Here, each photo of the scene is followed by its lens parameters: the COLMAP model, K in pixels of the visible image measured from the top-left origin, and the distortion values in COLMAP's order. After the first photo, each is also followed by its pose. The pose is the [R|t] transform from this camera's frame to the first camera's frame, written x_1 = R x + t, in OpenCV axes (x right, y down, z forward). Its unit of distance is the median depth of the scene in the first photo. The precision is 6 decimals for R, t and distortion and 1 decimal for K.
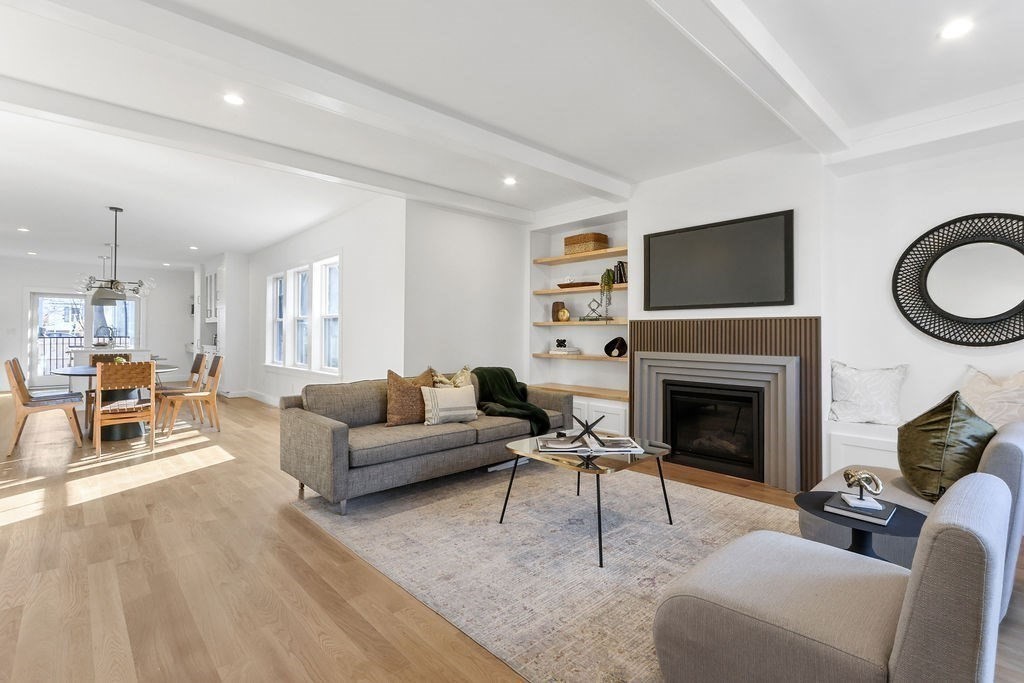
lens RADIAL K [[487.5, 0, 529.1], [0, 487.5, 329.0], [0, 0, 1]] dist [-0.004665, 0.000615]
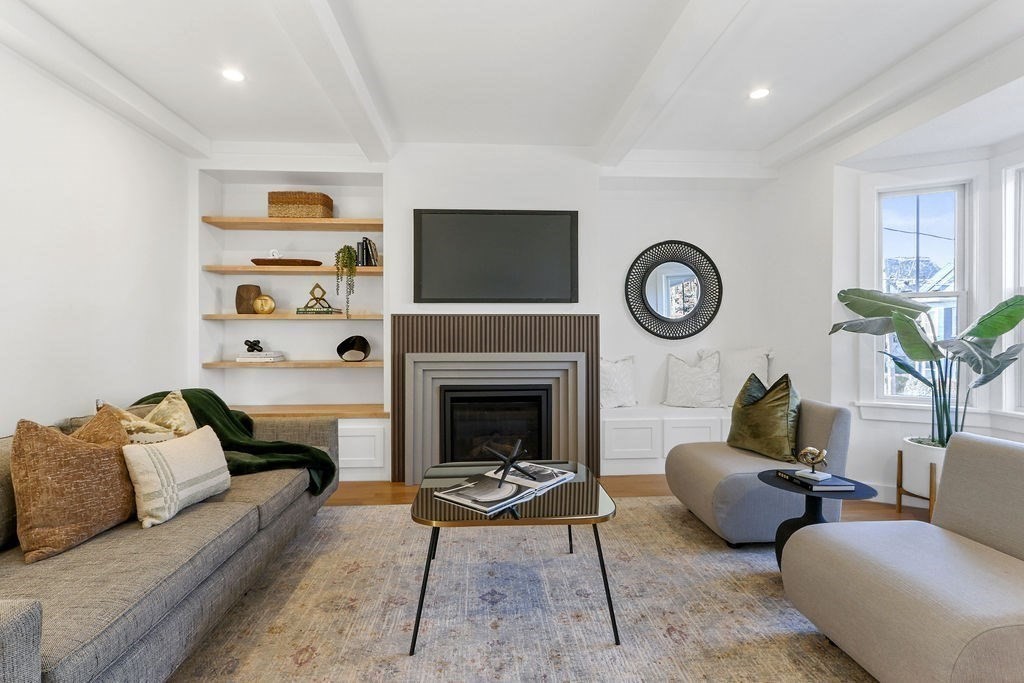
lens RADIAL K [[487.5, 0, 511.1], [0, 487.5, 334.4], [0, 0, 1]] dist [-0.004665, 0.000615]
pose [[0.637546, -0.007427, 0.770376, -0.286326], [-0.002773, 0.999925, 0.011935, 0.004973], [-0.770407, -0.009745, 0.637478, 0.359957]]
